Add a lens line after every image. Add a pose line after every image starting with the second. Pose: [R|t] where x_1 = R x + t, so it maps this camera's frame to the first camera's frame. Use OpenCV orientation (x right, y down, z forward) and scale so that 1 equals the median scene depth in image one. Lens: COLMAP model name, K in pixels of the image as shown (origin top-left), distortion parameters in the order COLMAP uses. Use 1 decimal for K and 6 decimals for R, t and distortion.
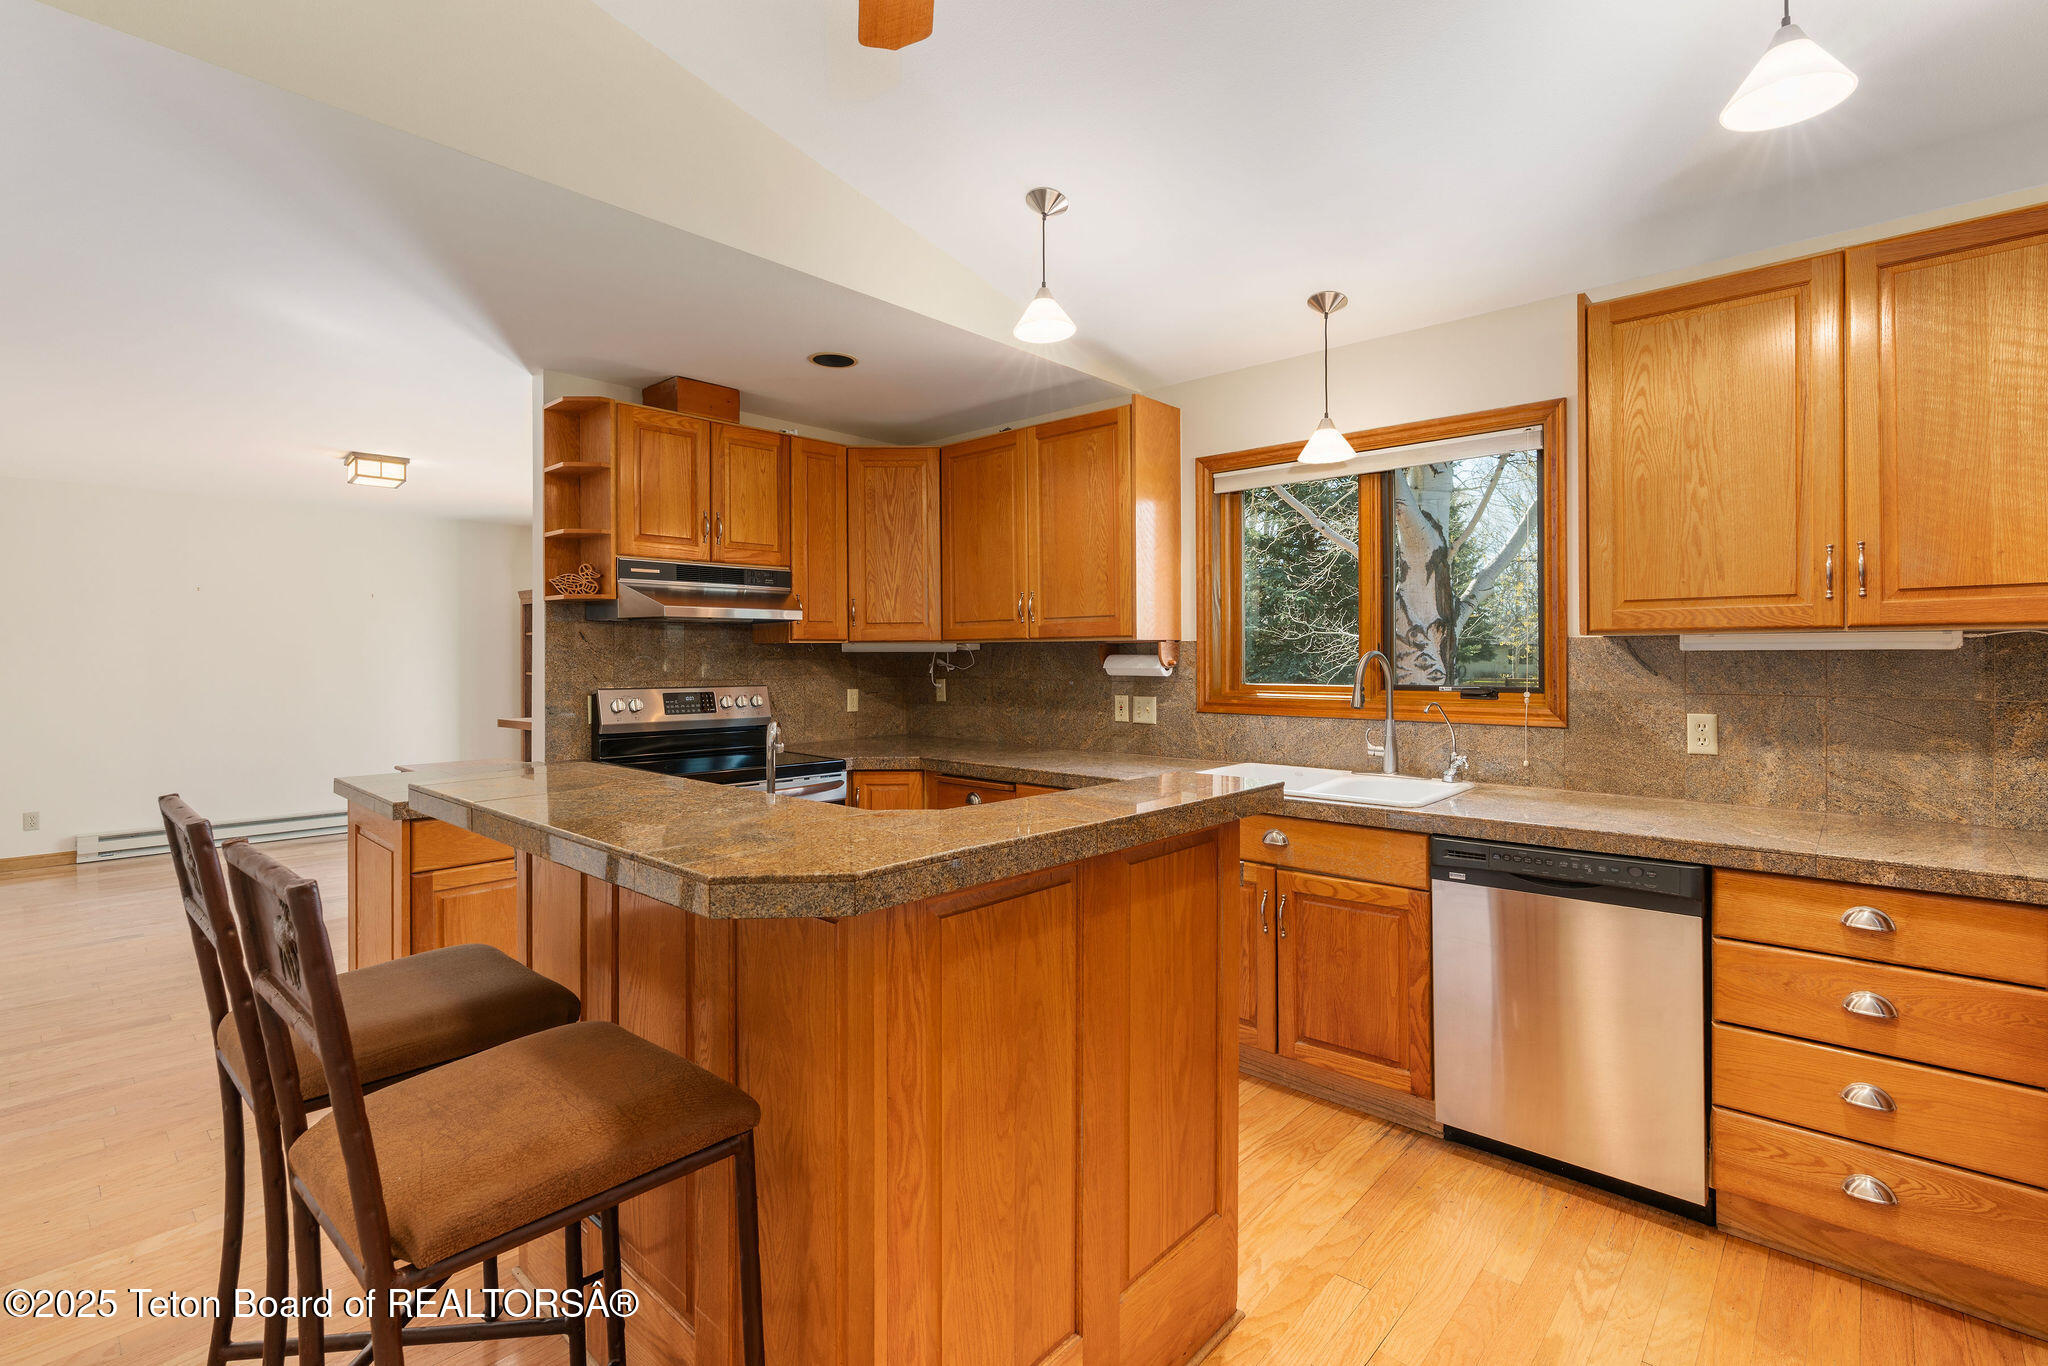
lens RADIAL K [[942.6, 0, 1035.9], [0, 942.6, 664.0], [0, 0, 1]] dist [0.001273, 0.001362]
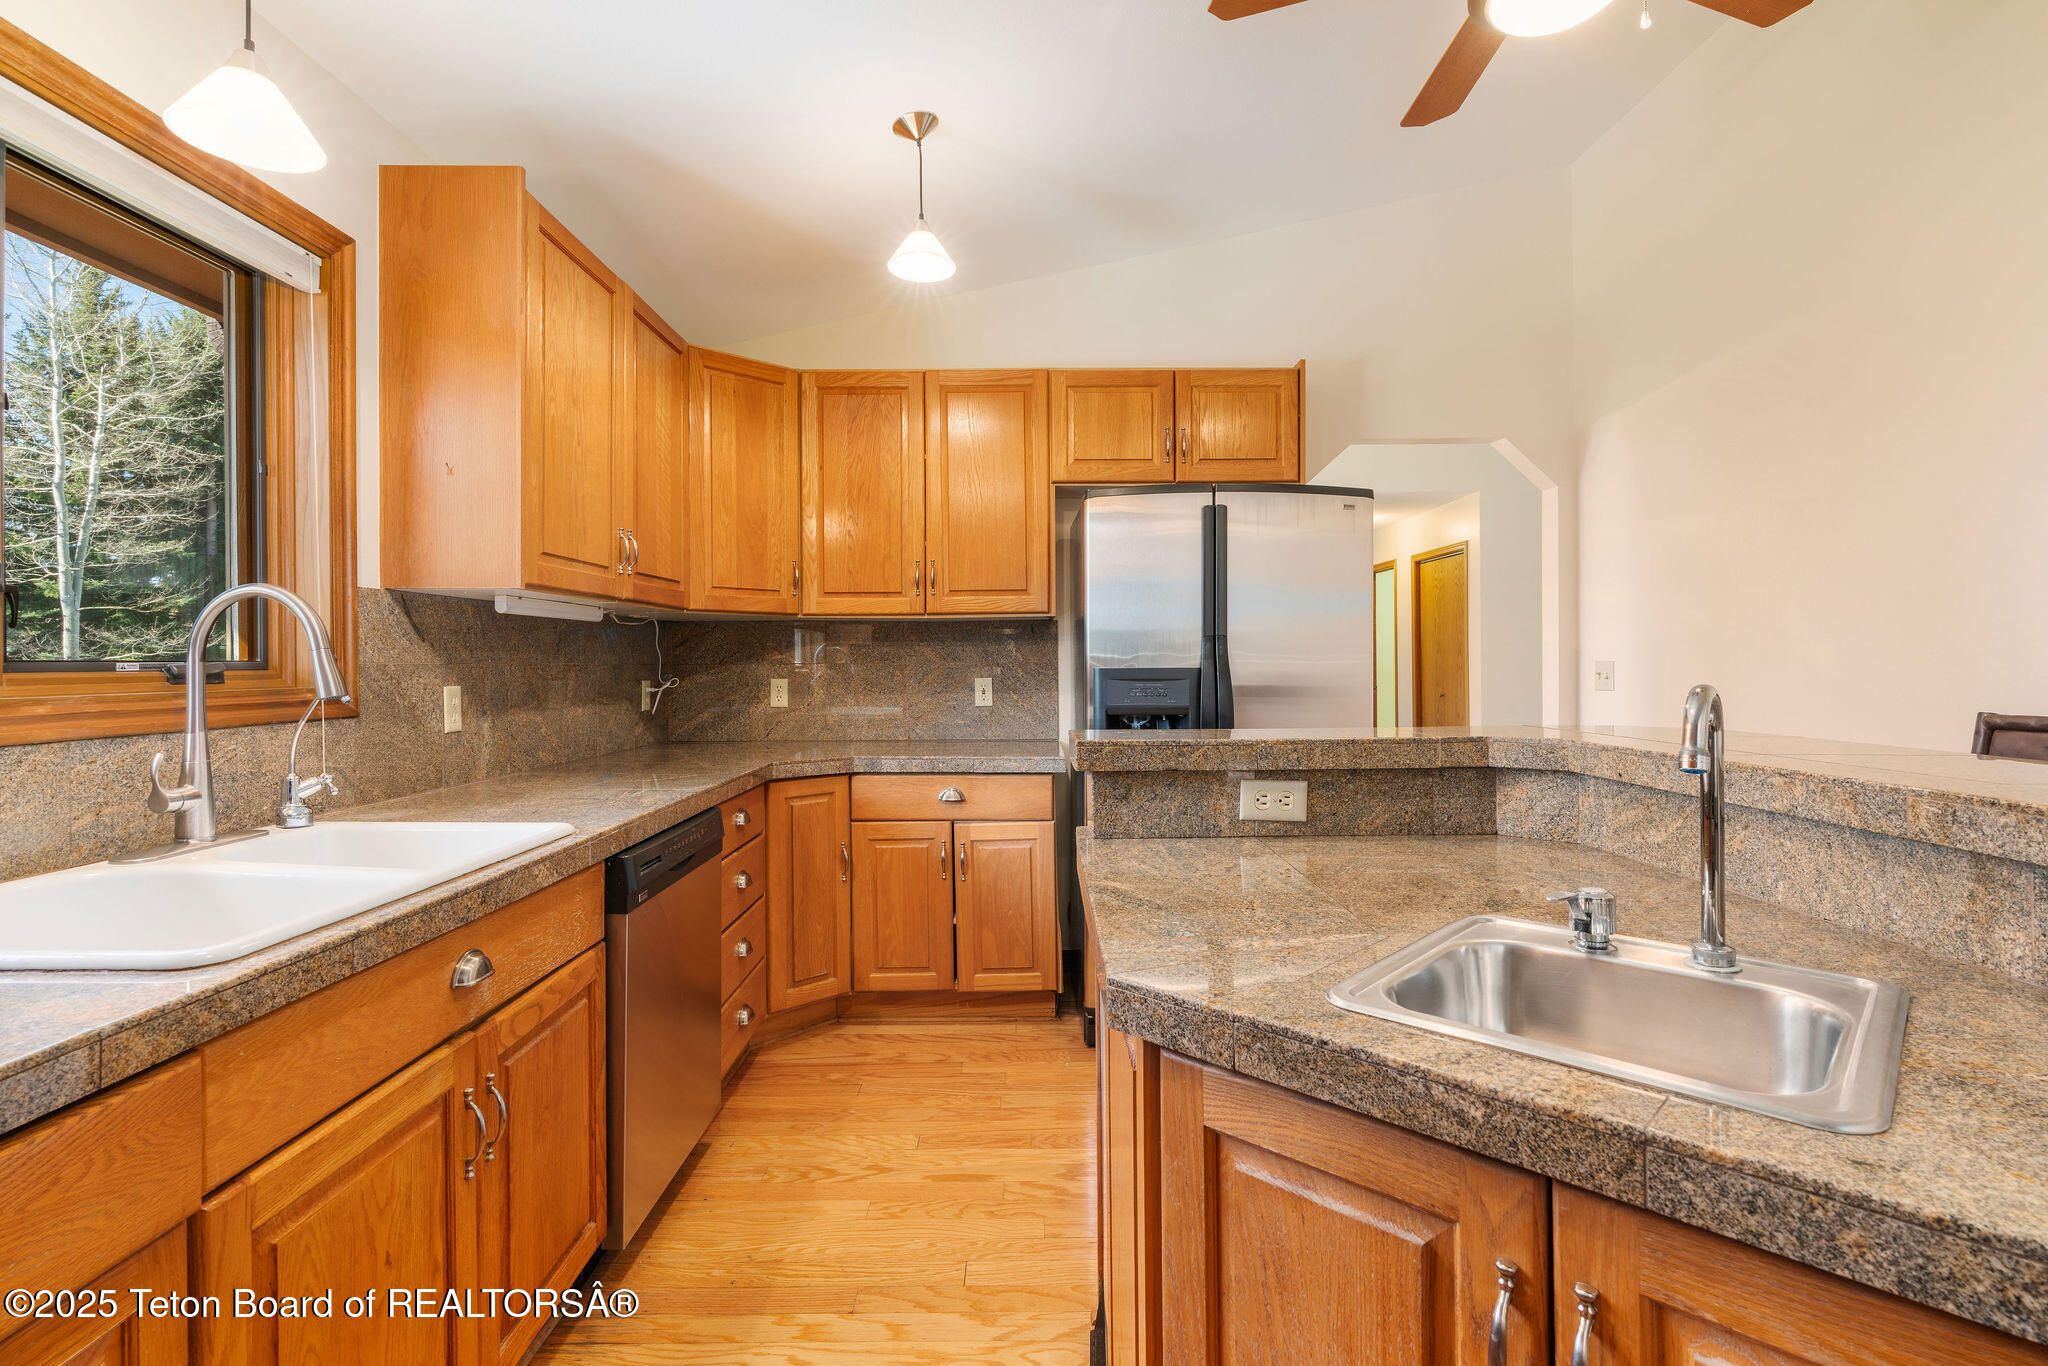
lens RADIAL K [[978.0, 0, 1039.7], [0, 978.0, 666.1], [0, 0, 1]] dist [-0.004076, -0.000222]
pose [[-0.672143, 0.003411, 0.740413, -0.296650], [0.014494, 0.999858, 0.008551, 0.030921], [-0.740279, 0.016479, -0.672097, 1.076595]]
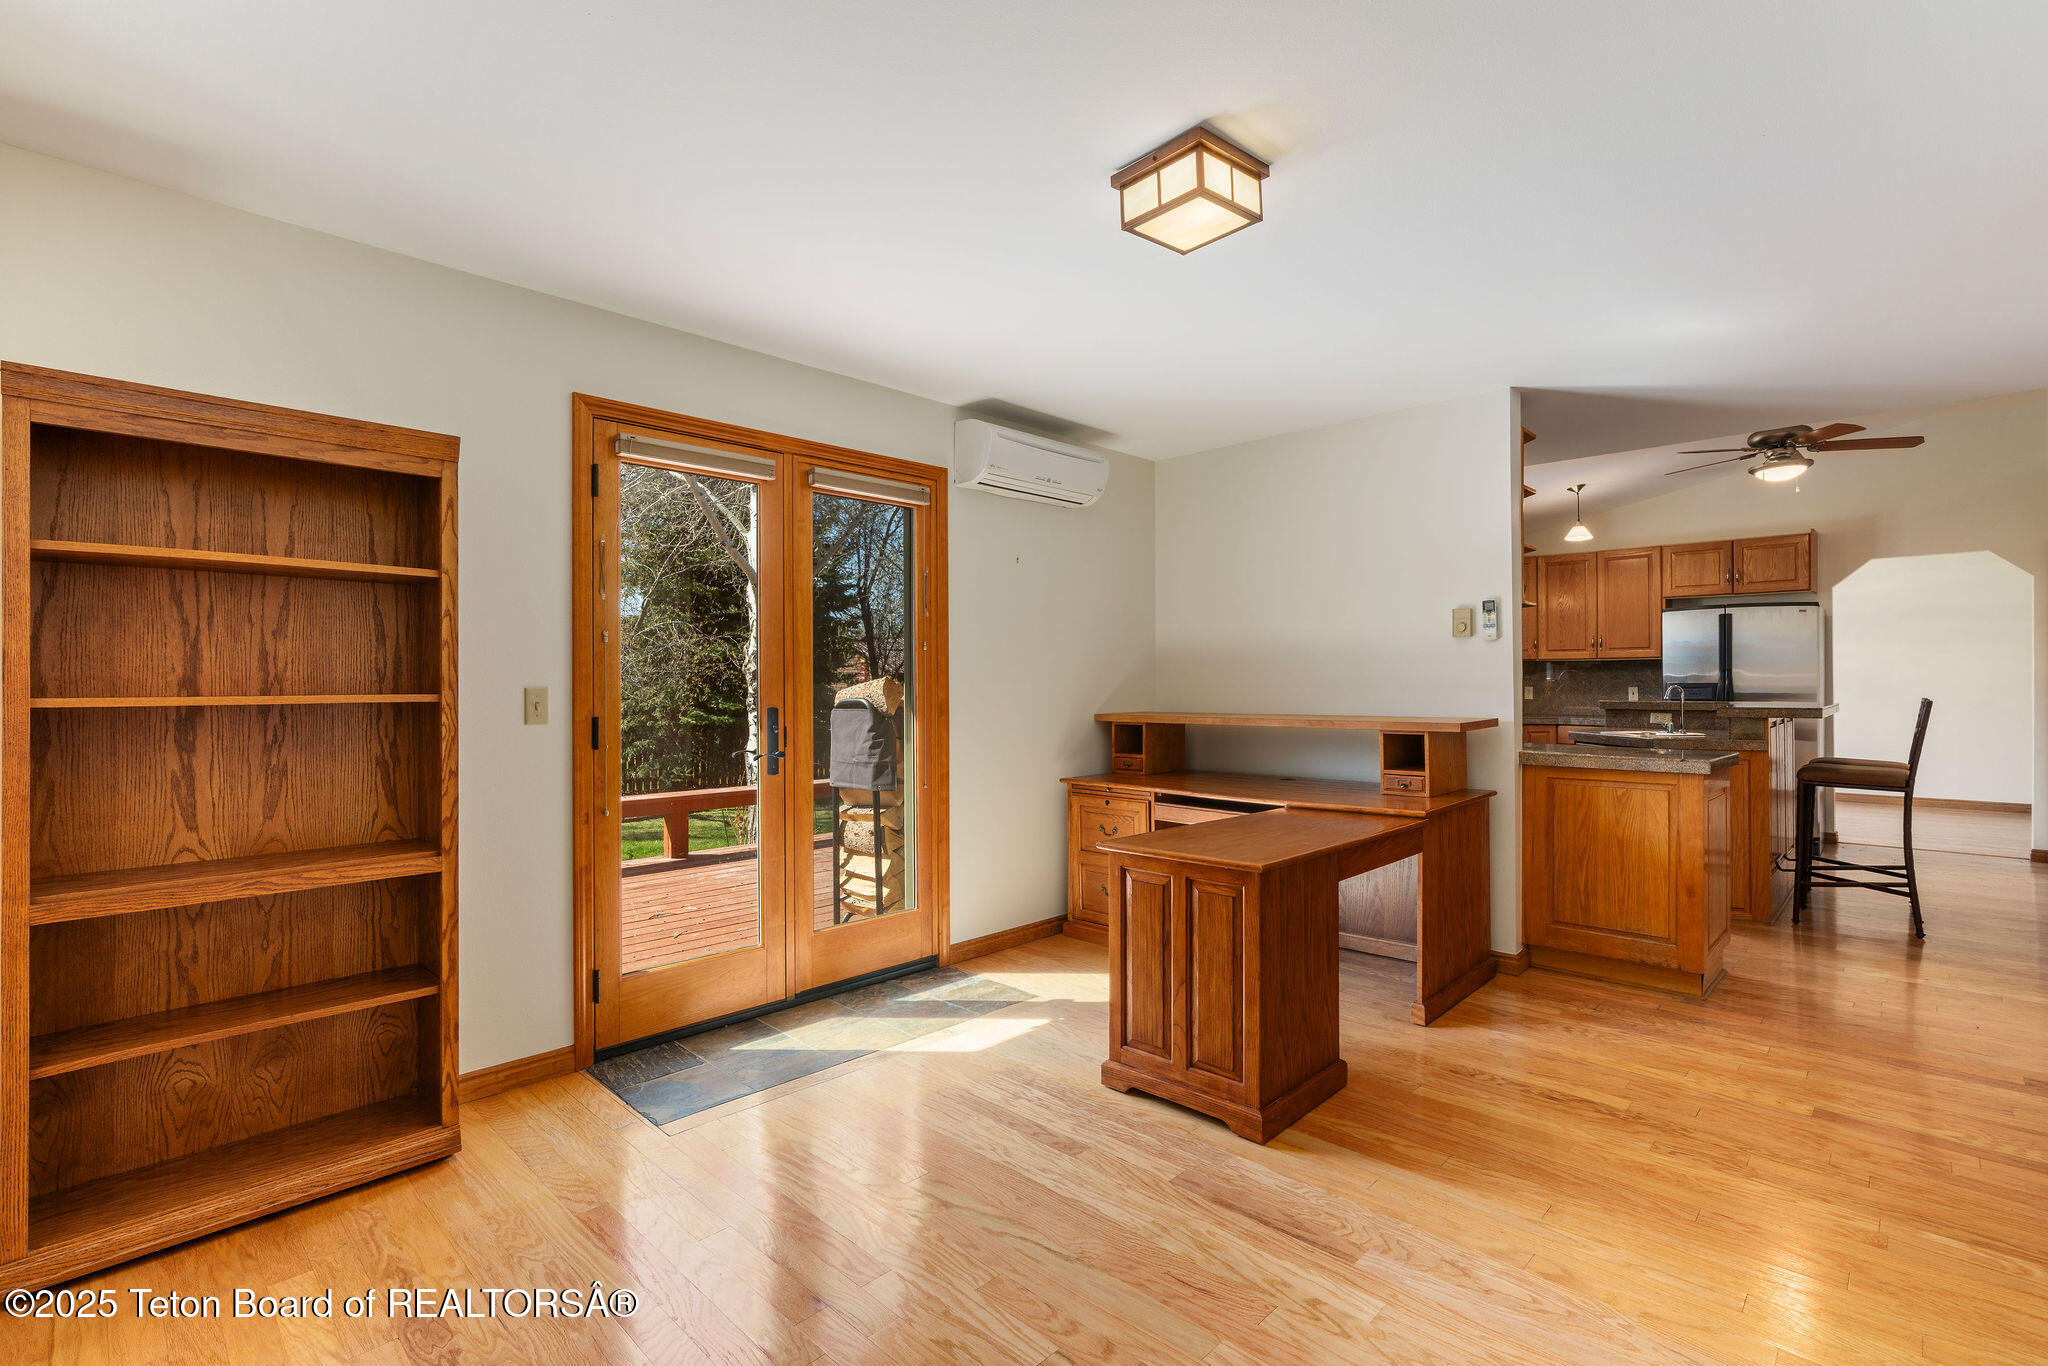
lens RADIAL K [[925.2, 0, 1043.8], [0, 925.2, 675.2], [0, 0, 1]] dist [-0.004217, 0.000466]
pose [[0.036933, 0.002448, 0.999315, -1.949915], [0.013515, 0.999904, -0.002949, 0.008845], [-0.999226, 0.013614, 0.036897, 1.822097]]
